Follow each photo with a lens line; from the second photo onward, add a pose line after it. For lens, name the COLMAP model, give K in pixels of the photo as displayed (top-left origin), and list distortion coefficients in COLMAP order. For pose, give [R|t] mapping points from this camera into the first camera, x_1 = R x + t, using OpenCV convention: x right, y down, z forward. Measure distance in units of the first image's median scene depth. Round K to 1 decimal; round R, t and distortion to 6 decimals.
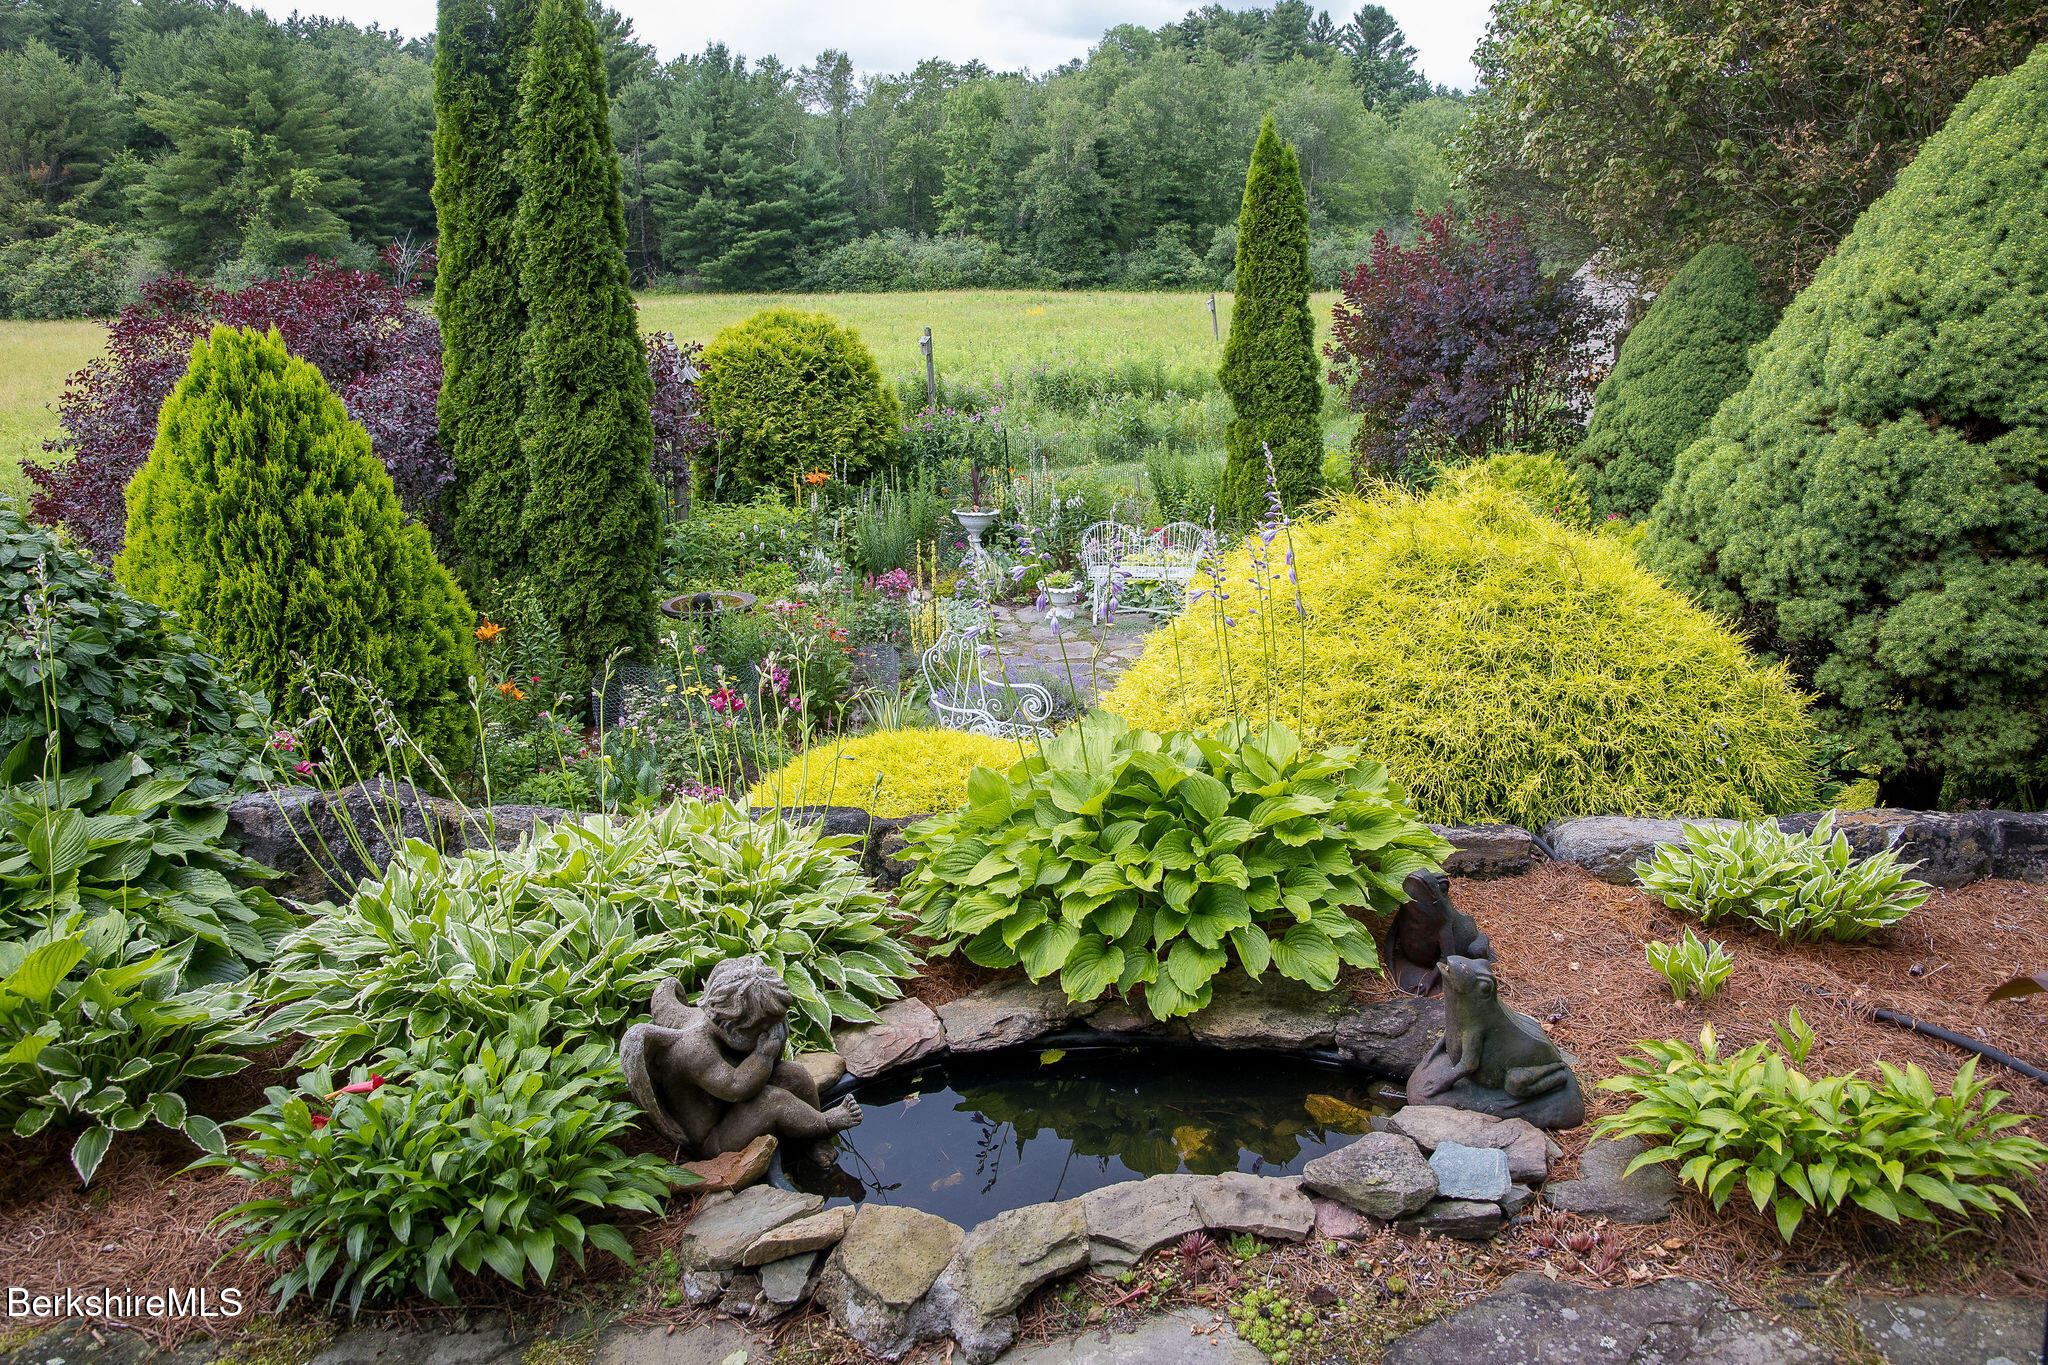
lens RADIAL K [[1512.6, 0, 1023.5], [0, 1512.6, 618.6], [0, 0, 1]] dist [-0.136802, 0.126062]
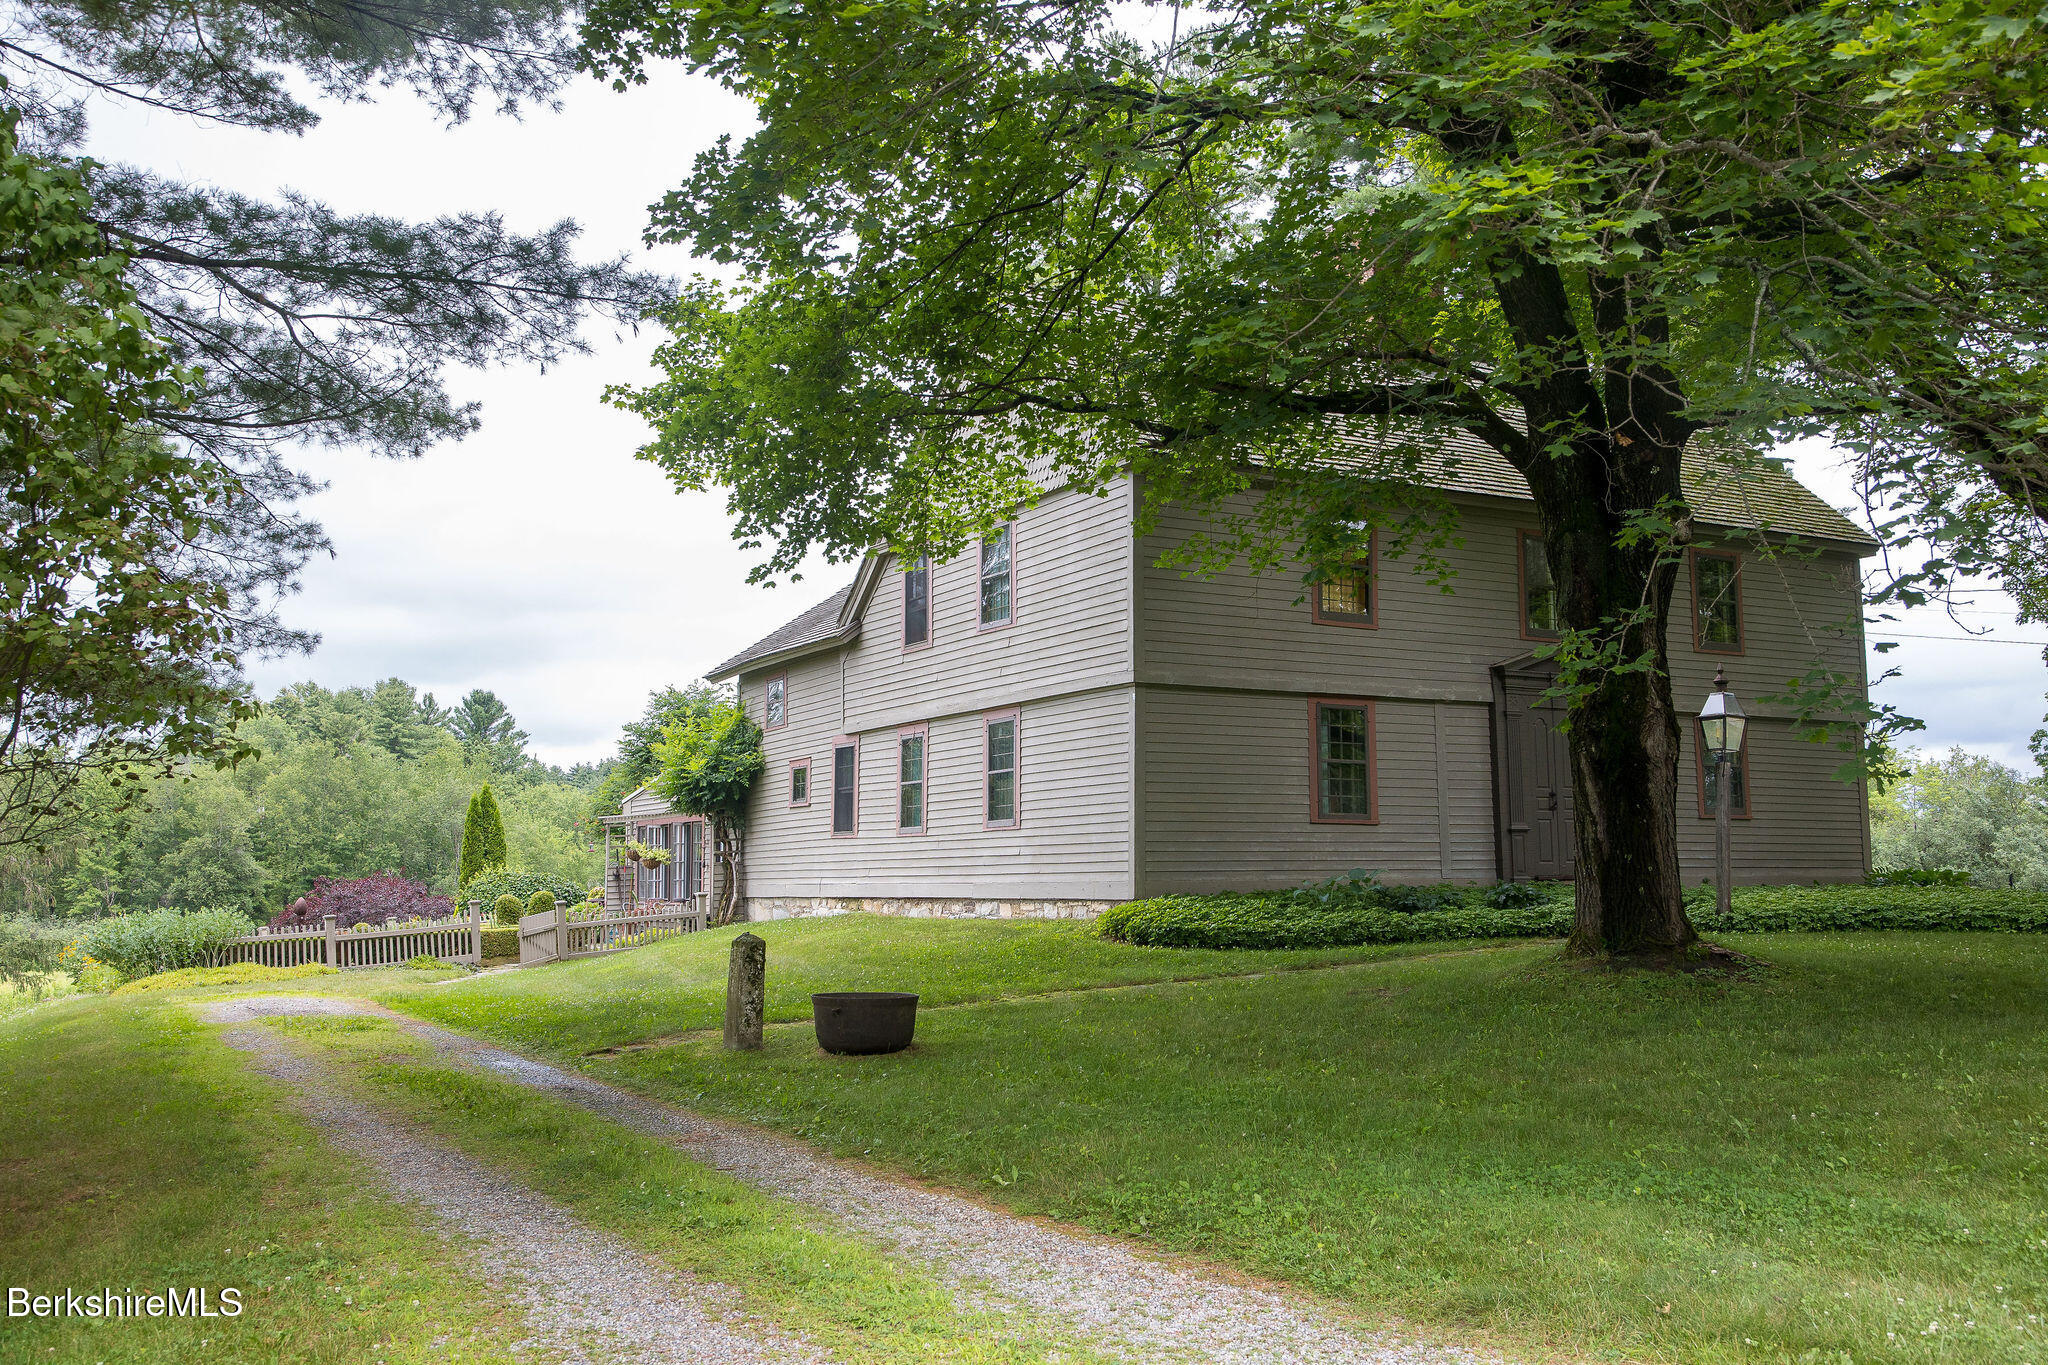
lens RADIAL K [[1916.7, 0, 1024.0], [0, 1916.7, 682.5], [0, 0, 1]] dist [-0.013982, 0.016249]
pose [[0.866679, 0.045441, 0.496793, -0.146685], [0.142727, 0.931629, -0.334209, 0.109131], [-0.478014, 0.360558, 0.800938, -0.359551]]
